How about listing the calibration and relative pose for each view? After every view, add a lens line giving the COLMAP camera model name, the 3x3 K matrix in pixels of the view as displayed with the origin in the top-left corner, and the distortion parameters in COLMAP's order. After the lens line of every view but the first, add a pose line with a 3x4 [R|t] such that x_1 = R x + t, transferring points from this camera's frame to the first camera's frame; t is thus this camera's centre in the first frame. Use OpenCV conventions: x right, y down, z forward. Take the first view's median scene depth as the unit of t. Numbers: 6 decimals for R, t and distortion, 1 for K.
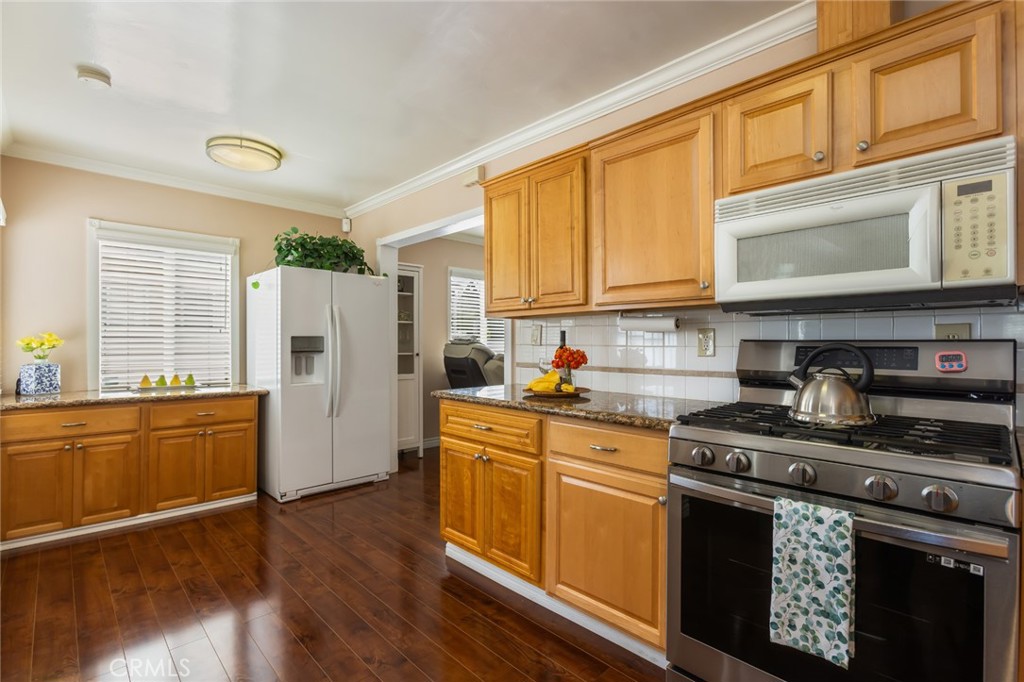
lens RADIAL K [[481.8, 0, 505.9], [0, 481.8, 341.7], [0, 0, 1]] dist [-0.014867, 0.007771]
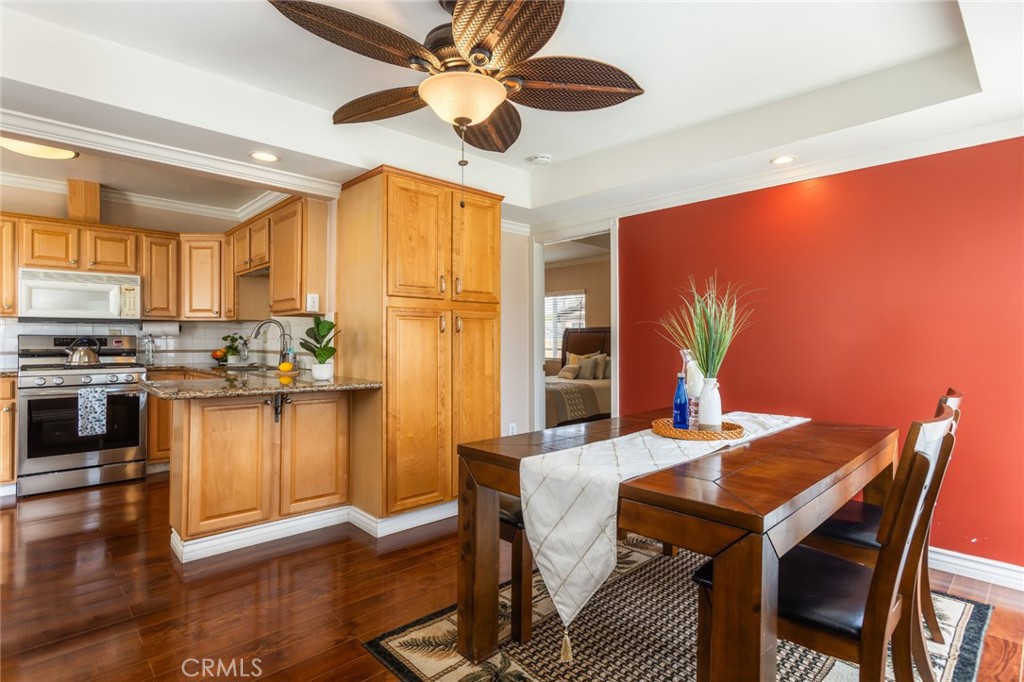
lens RADIAL K [[513.3, 0, 507.5], [0, 513.3, 338.3], [0, 0, 1]] dist [-0.004088, 0.006974]
pose [[0.021590, 0.002971, 0.999762, -1.361083], [-0.001856, 0.999994, -0.002932, 0.010961], [-0.999765, -0.001792, 0.021596, -0.911382]]
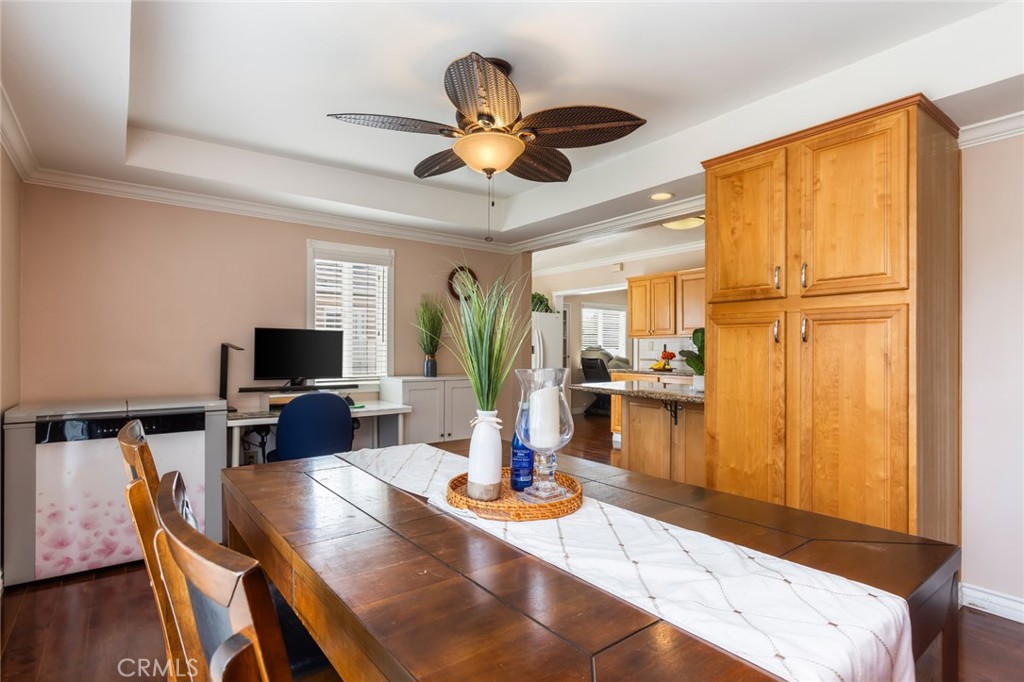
lens RADIAL K [[513.3, 0, 503.4], [0, 513.3, 347.2], [0, 0, 1]] dist [-0.004088, 0.006974]
pose [[0.991536, 0.005066, -0.129734, -0.384352], [-0.005741, 0.999972, -0.004826, 0.009124], [0.129706, 0.005530, 0.991537, -1.806089]]
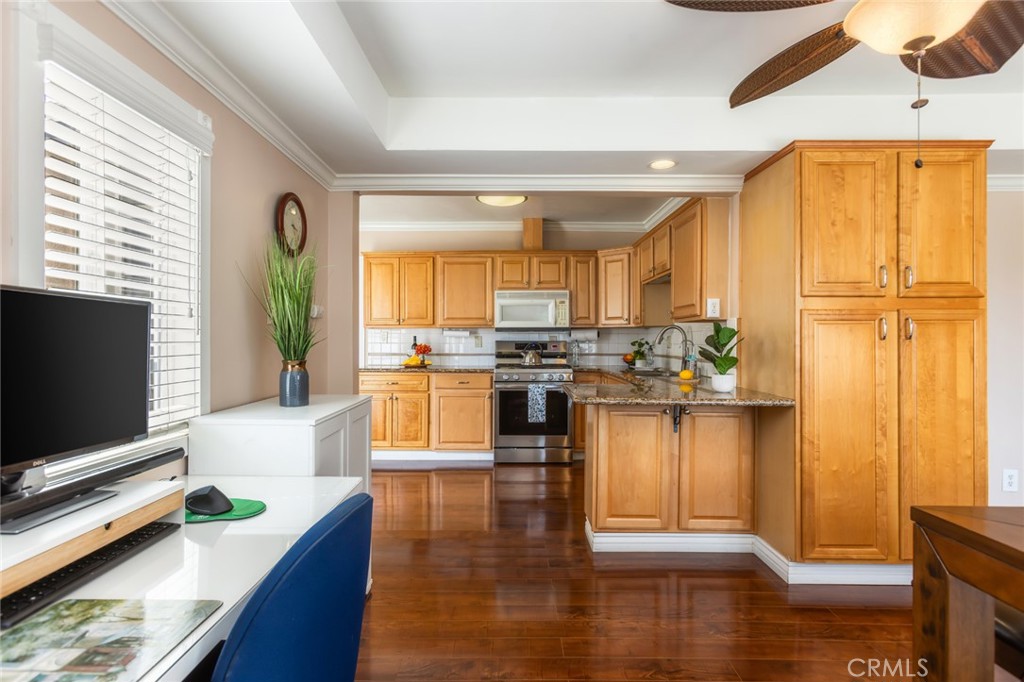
lens RADIAL K [[513.3, 0, 509.6], [0, 513.3, 338.5], [0, 0, 1]] dist [-0.004088, 0.006974]
pose [[0.700580, 0.003024, 0.713568, -1.272110], [-0.001210, 0.999995, -0.003050, -0.007372], [-0.713573, 0.001274, 0.700580, -0.897740]]
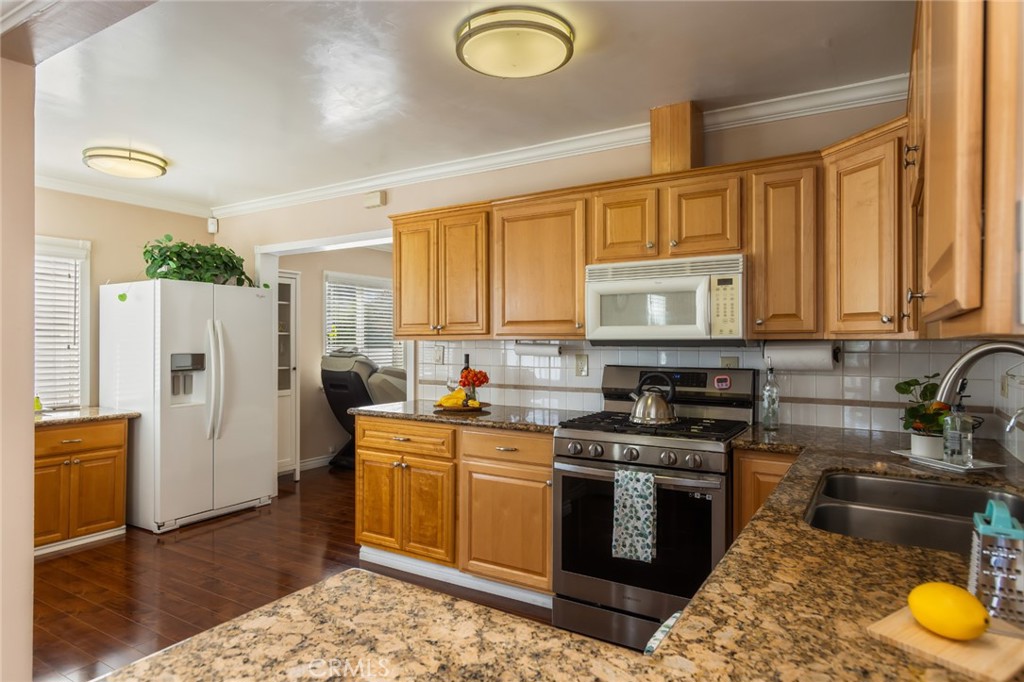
lens RADIAL K [[606.4, 0, 508.8], [0, 606.4, 334.9], [0, 0, 1]] dist [0.010735, 0.003525]
pose [[0.968284, 0.003122, 0.249831, -0.166591], [-0.001039, 0.999964, -0.008467, -0.062628], [-0.249848, 0.007939, 0.968252, -0.493771]]
